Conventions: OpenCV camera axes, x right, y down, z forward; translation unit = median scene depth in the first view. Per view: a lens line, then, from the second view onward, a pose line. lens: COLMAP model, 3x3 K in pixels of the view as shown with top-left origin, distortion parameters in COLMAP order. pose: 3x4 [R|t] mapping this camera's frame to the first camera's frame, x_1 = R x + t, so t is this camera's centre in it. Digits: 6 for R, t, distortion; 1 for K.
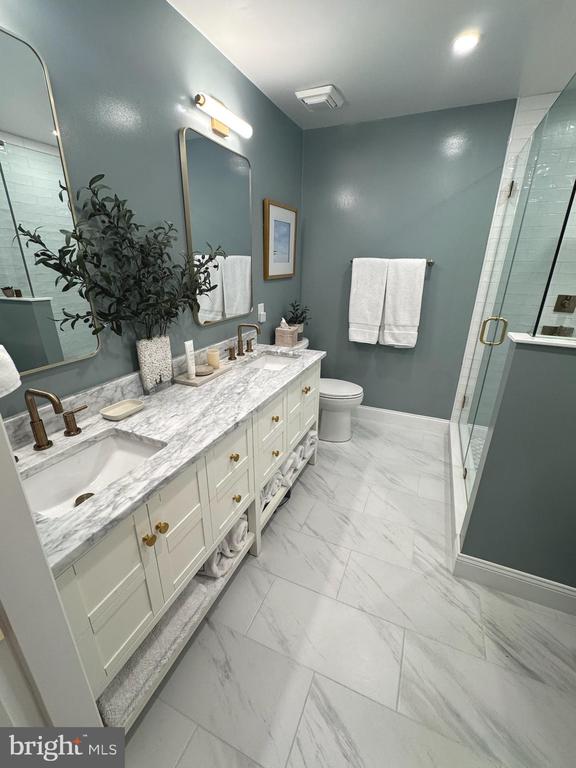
lens RADIAL K [[324.8, 0, 288.0], [0, 324.8, 384.0], [0, 0, 1]] dist [0.001174, -0.000003]
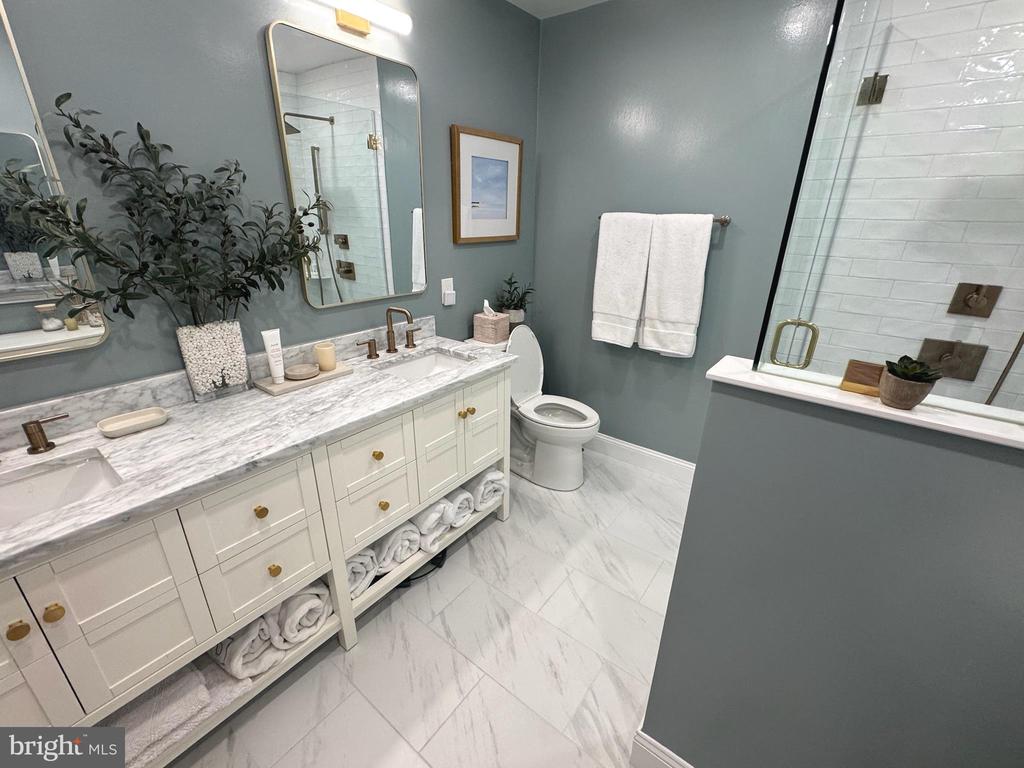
lens RADIAL K [[433.1, 0, 512.0], [0, 433.1, 384.0], [0, 0, 1]] dist [0.001174, -0.000003]
pose [[0.970237, 0.091403, -0.224246, 0.335831], [-0.089542, 0.995812, 0.018475, -0.064160], [0.224995, 0.002154, 0.974357, 0.161124]]
